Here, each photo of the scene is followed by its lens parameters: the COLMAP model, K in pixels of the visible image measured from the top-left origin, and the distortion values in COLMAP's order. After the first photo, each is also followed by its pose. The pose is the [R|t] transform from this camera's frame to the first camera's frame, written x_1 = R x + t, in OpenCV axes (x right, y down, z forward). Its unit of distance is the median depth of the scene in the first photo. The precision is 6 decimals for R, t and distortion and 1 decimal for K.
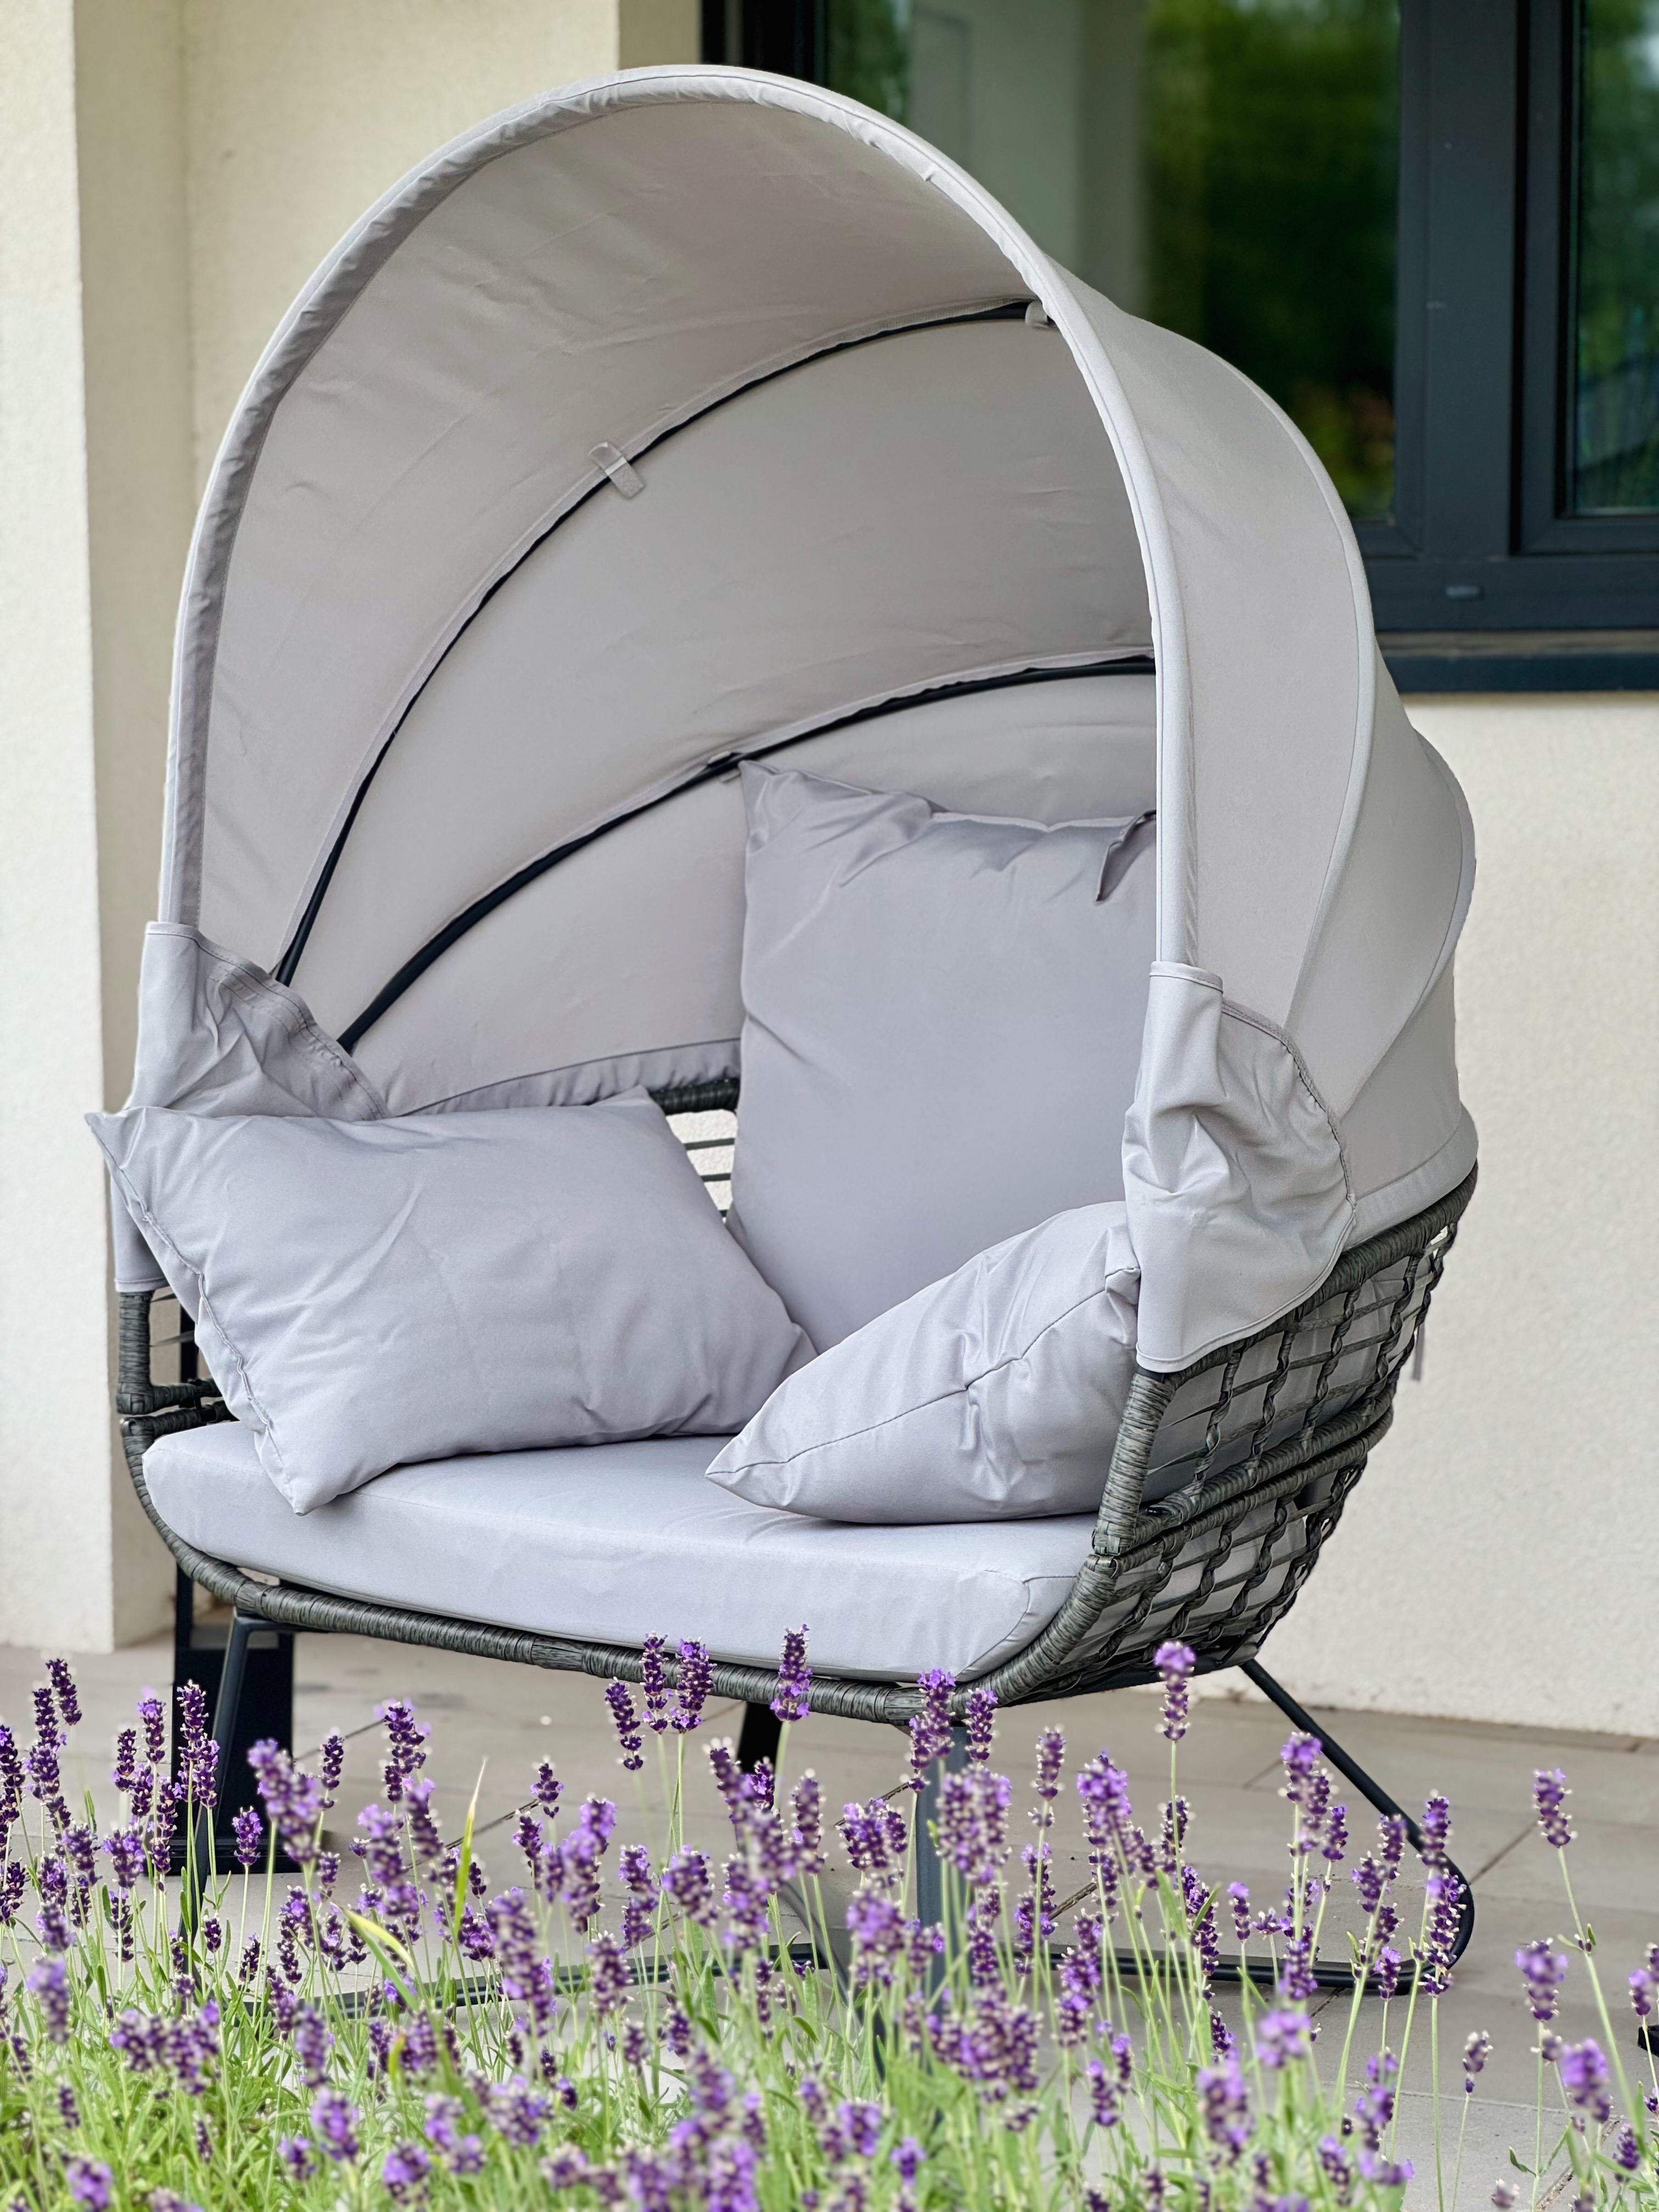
lens RADIAL K [[4963.6, 0, 829.4], [0, 4963.6, 1105.1], [0, 0, 1]] dist [-0.259573, 0.000000]
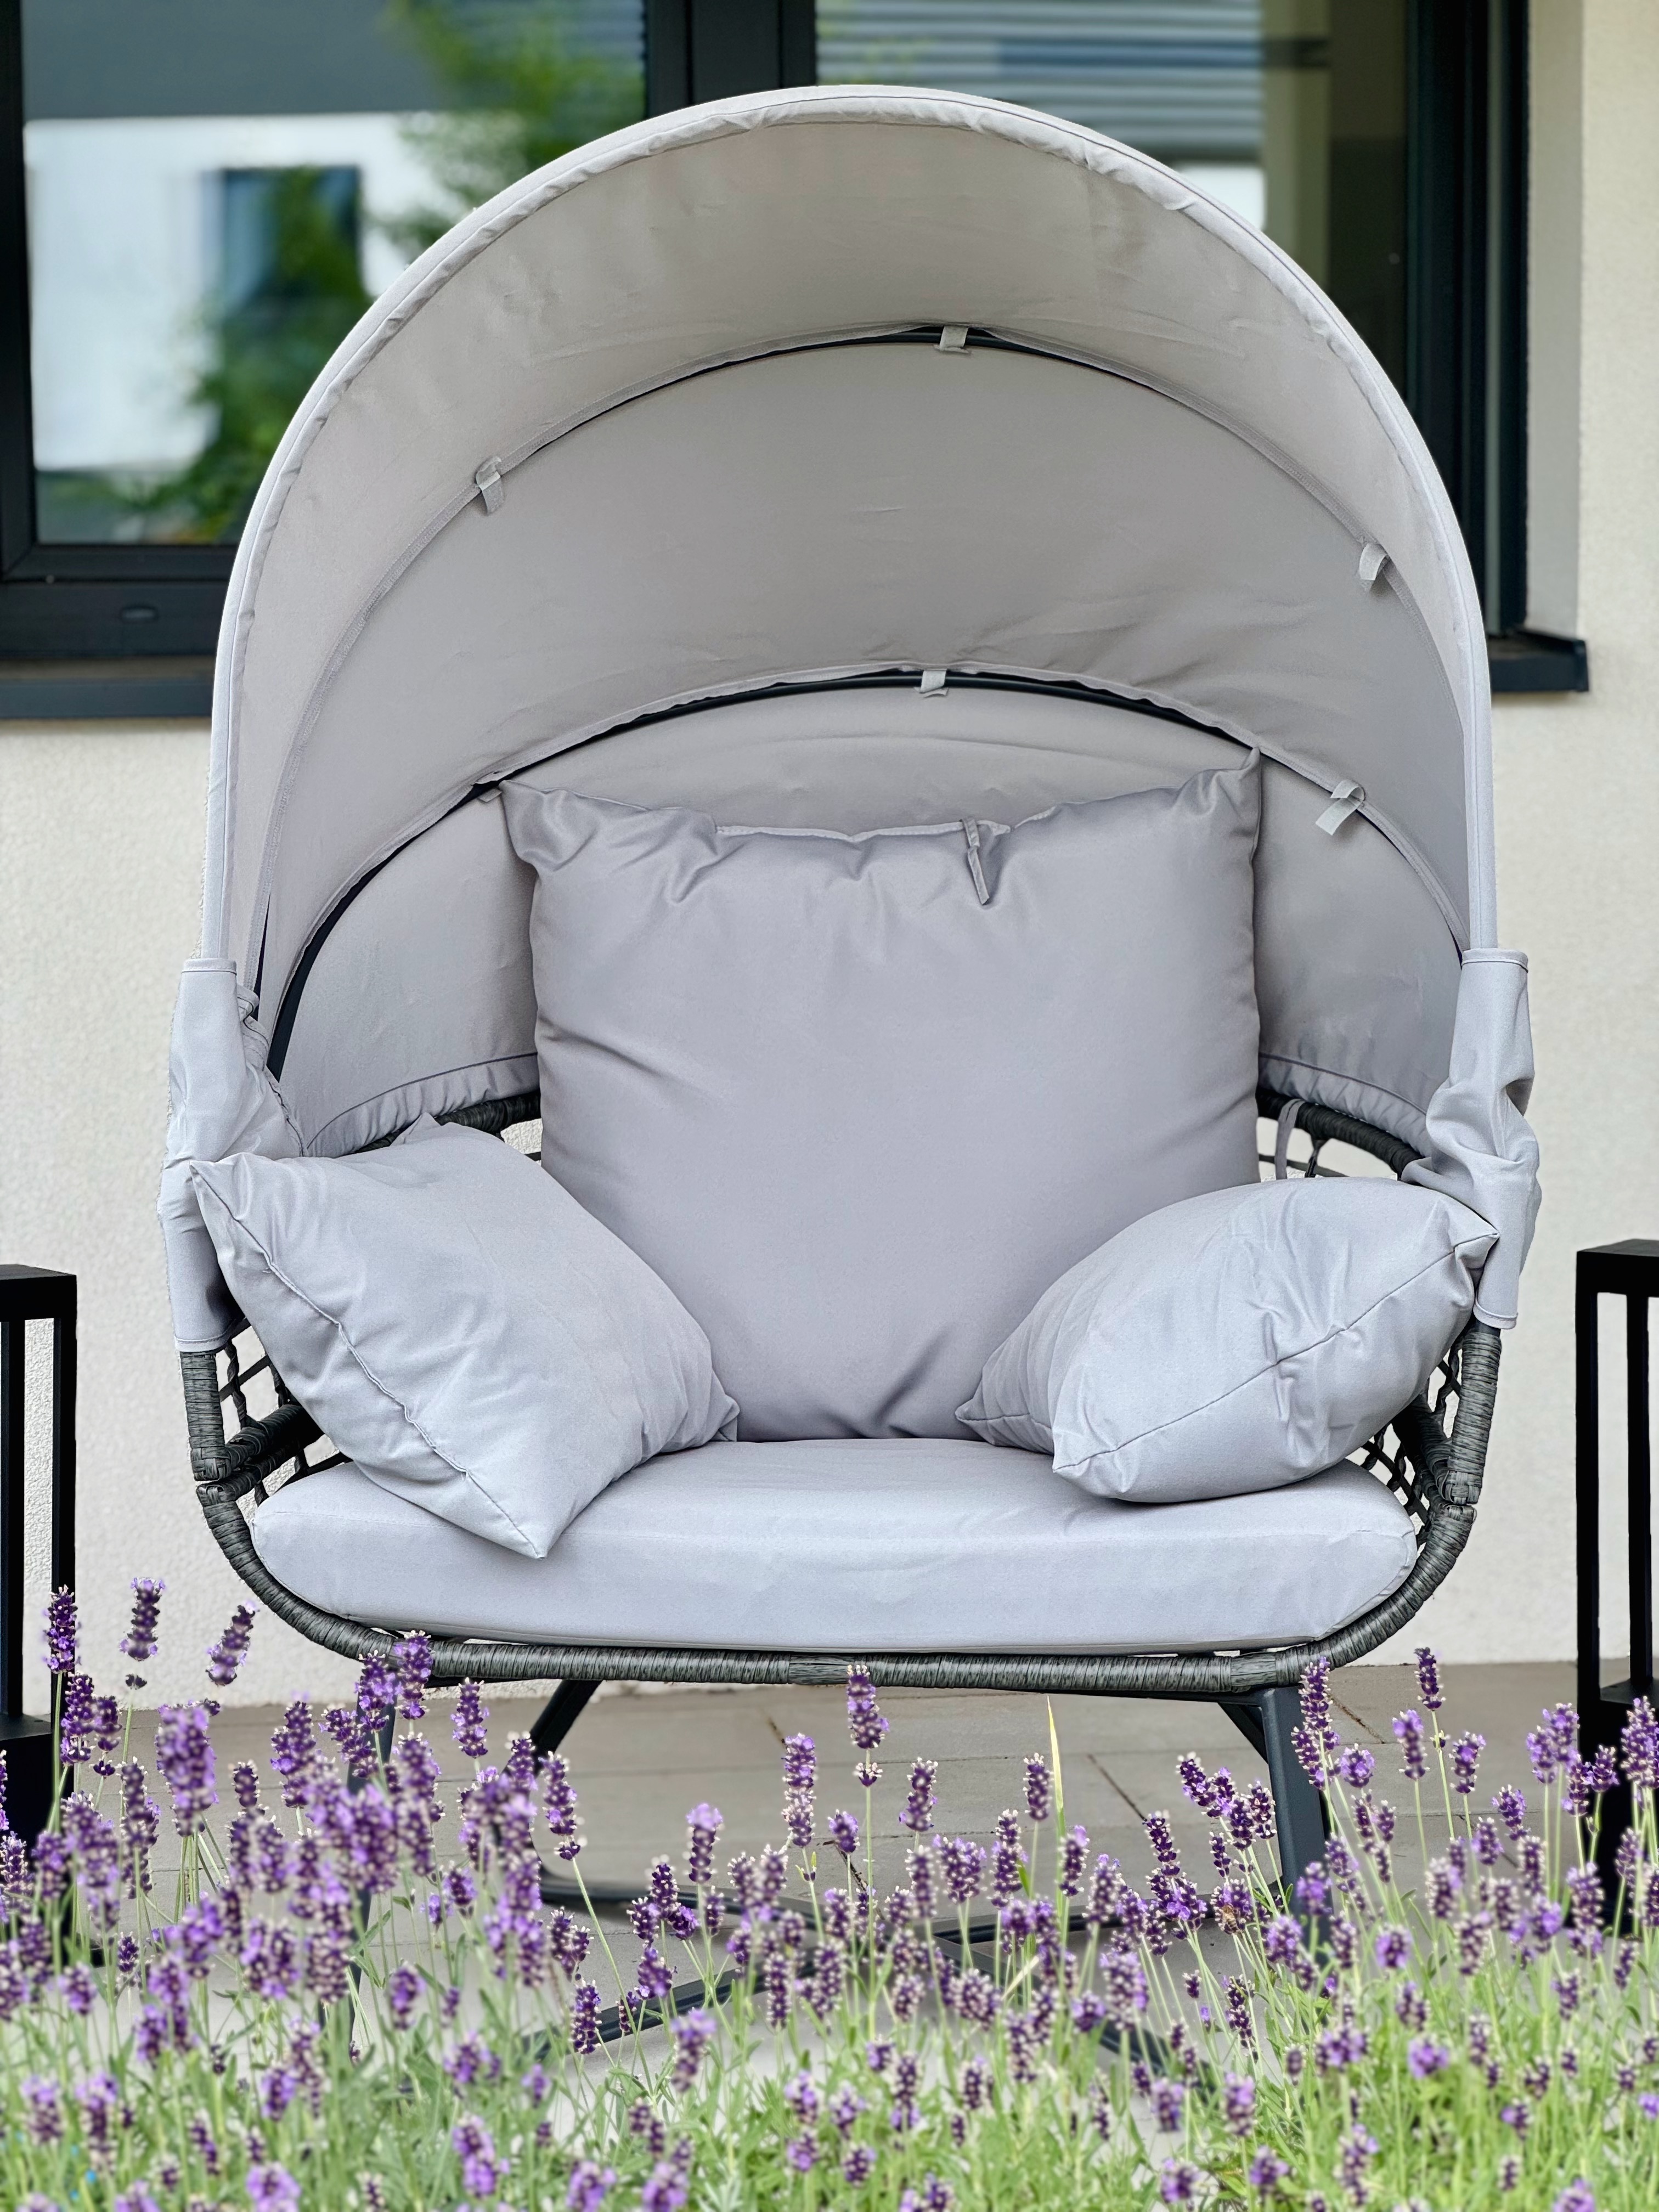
lens RADIAL K [[4963.6, 0, 829.4], [0, 4963.6, 1106.3], [0, 0, 1]] dist [-0.259573, 0.000000]
pose [[0.866151, -0.054493, 0.496802, -0.519200], [0.057066, 0.998320, 0.010010, -0.011987], [-0.496513, 0.019680, 0.867806, 0.123186]]
